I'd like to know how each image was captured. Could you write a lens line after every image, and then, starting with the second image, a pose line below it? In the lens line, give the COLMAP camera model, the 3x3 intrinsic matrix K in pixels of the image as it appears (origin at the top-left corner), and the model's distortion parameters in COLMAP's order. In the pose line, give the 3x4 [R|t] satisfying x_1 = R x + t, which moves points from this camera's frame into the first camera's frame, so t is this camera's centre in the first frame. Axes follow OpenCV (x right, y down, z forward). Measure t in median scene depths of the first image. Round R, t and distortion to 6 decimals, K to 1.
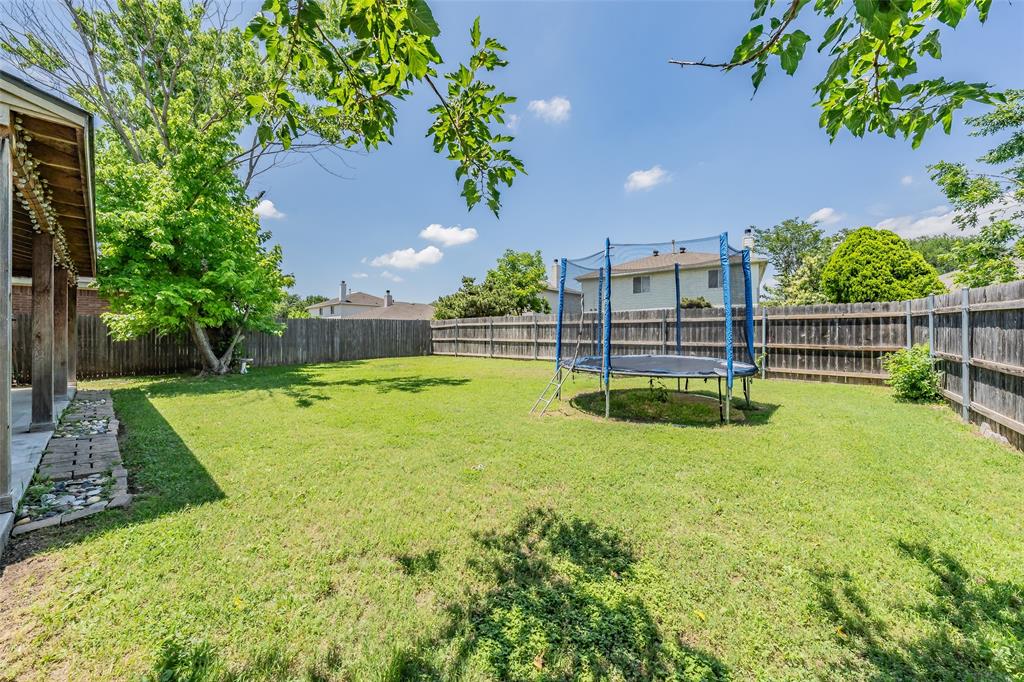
lens RADIAL K [[372.5, 0, 512.0], [0, 372.5, 341.0], [0, 0, 1]] dist [0.001056, -0.000146]
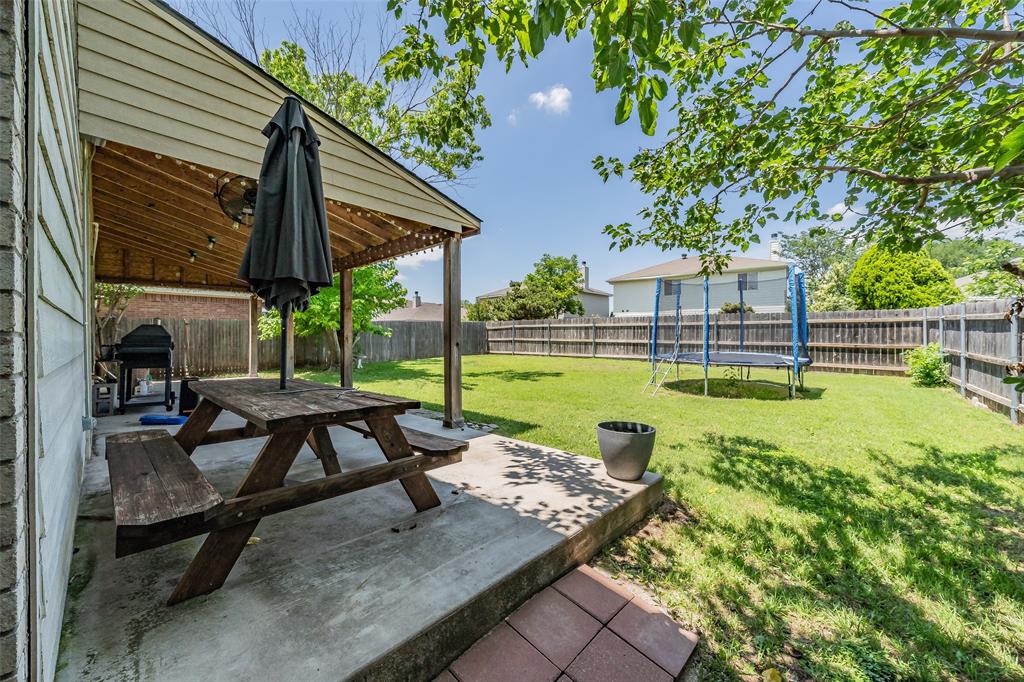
lens RADIAL K [[384.0, 0, 512.0], [0, 384.0, 341.0], [0, 0, 1]] dist [-0.000988, 0.000181]
pose [[0.999880, -0.001408, -0.015415, -0.238253], [0.001414, 0.999999, 0.000411, -0.000782], [0.015414, -0.000433, 0.999881, -0.243580]]
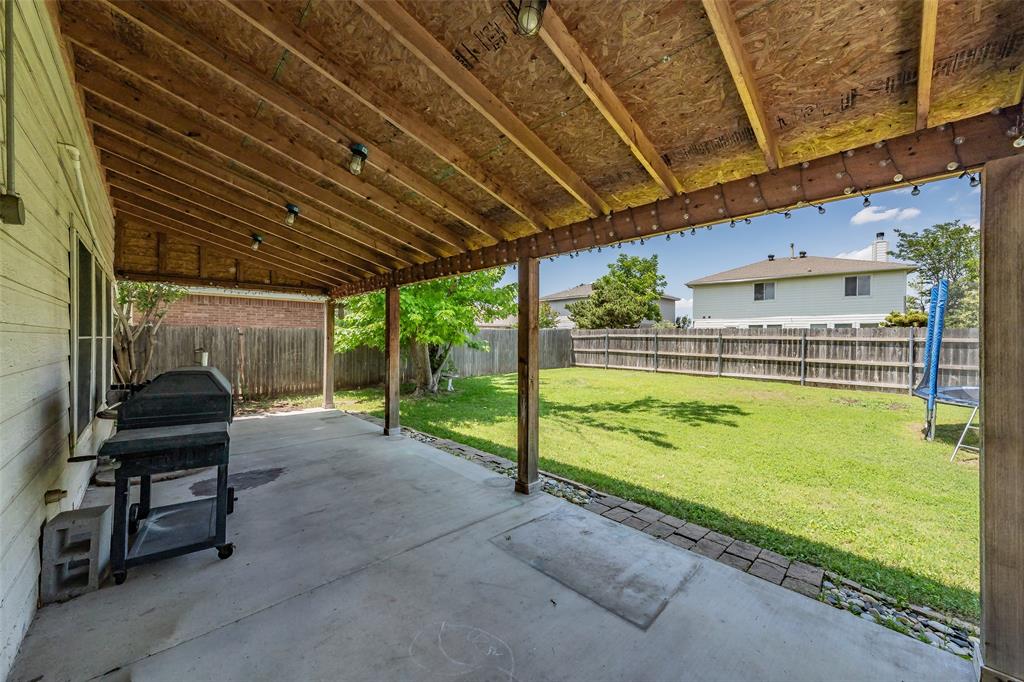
lens RADIAL K [[376.2, 0, 533.3], [0, 376.2, 343.1], [0, 0, 1]] dist [0.000038, 0.000029]
pose [[0.998957, 0.010782, -0.044377, -0.517025], [-0.010688, 0.999940, 0.002366, -0.043520], [0.044399, -0.001889, 0.999012, 0.051369]]
